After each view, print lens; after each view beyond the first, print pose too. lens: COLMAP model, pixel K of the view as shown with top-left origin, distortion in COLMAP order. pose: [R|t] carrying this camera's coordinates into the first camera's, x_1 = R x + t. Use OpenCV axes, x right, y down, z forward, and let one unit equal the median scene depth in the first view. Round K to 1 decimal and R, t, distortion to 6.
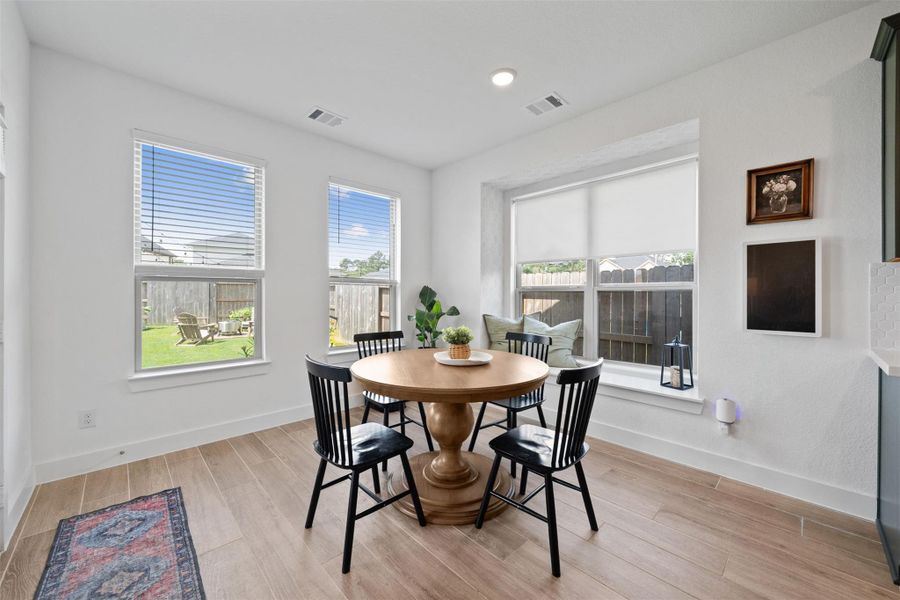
lens RADIAL K [[350.7, 0, 444.8], [0, 350.7, 294.6], [0, 0, 1]] dist [-0.009028, 0.000863]
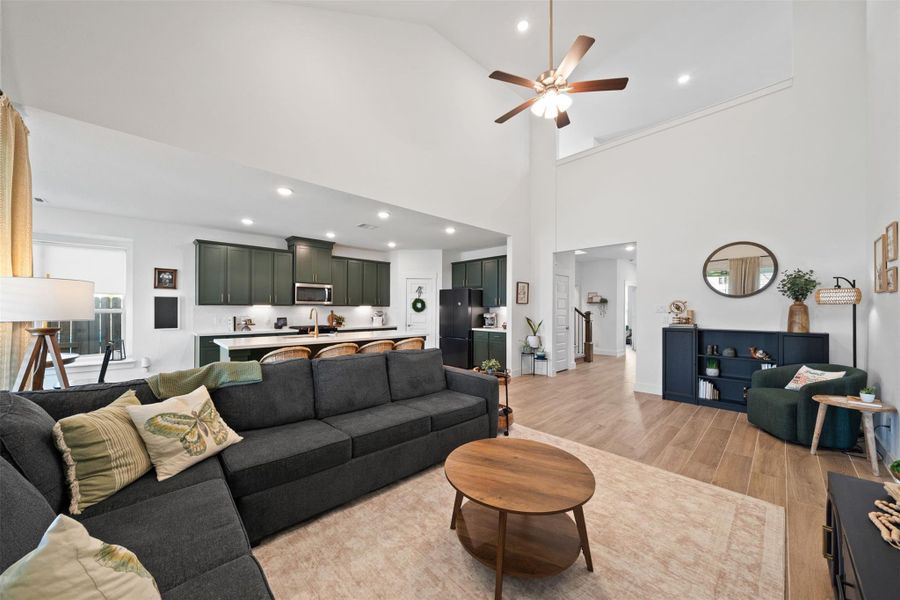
lens RADIAL K [[320.8, 0, 441.2], [0, 320.8, 306.8], [0, 0, 1]] dist [-0.009124, 0.000362]
pose [[0.008407, 0.002510, 0.999962, -1.504519], [-0.002163, 0.999995, -0.002492, -0.065164], [-0.999962, -0.002142, 0.008413, -1.171666]]
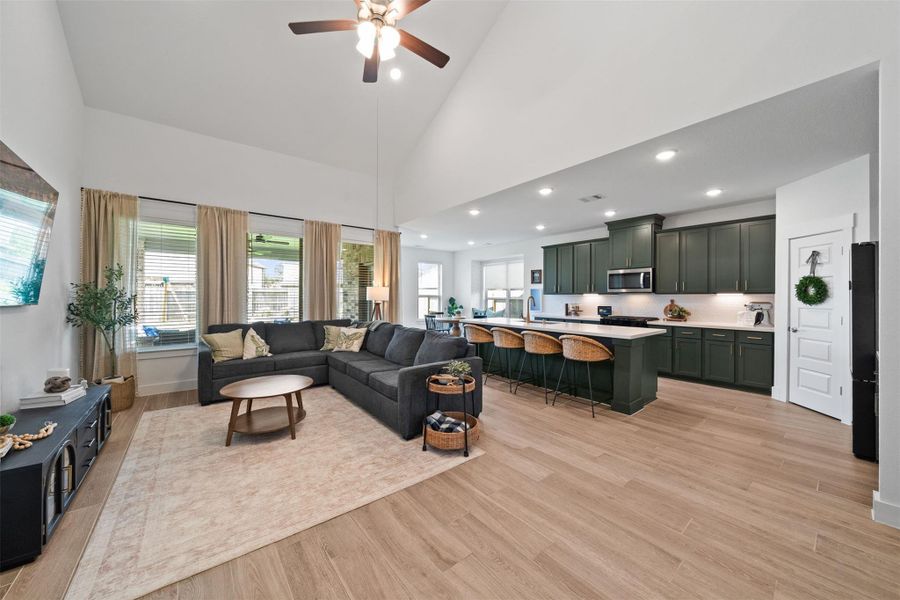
lens RADIAL K [[320.8, 0, 448.8], [0, 320.8, 297.0], [0, 0, 1]] dist [-0.009124, 0.000362]
pose [[0.996476, 0.000374, -0.083883, 0.250263], [-0.000278, 0.999999, 0.001153, -0.057096], [0.083884, -0.001125, 0.996475, -2.731746]]
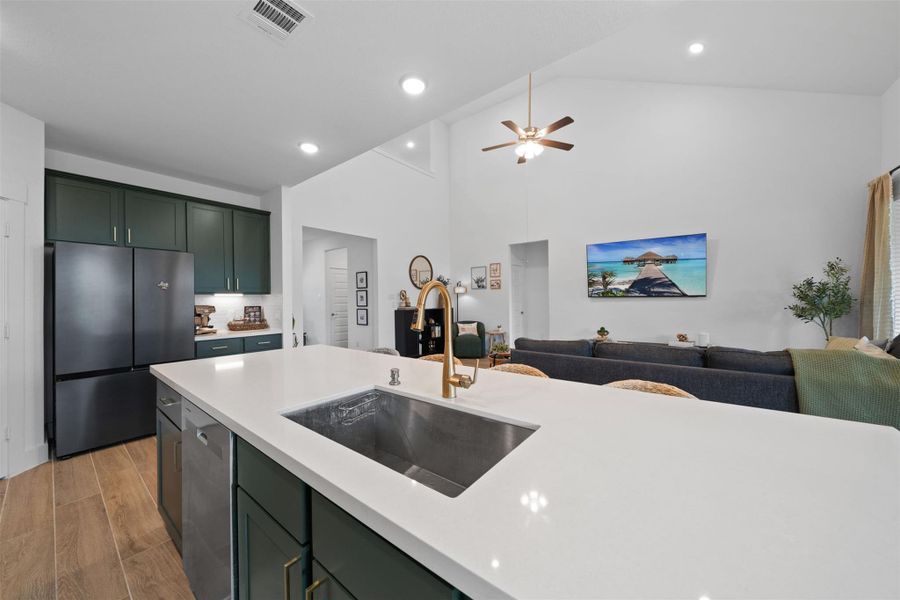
lens RADIAL K [[318.5, 0, 448.4], [0, 318.5, 299.7], [0, 0, 1]] dist [-0.006203, 0.000617]
pose [[-0.987688, 0.011002, -0.156052, 0.723438], [0.010672, 0.999939, 0.002957, -0.031899], [0.156075, 0.001255, -0.987744, 0.240125]]
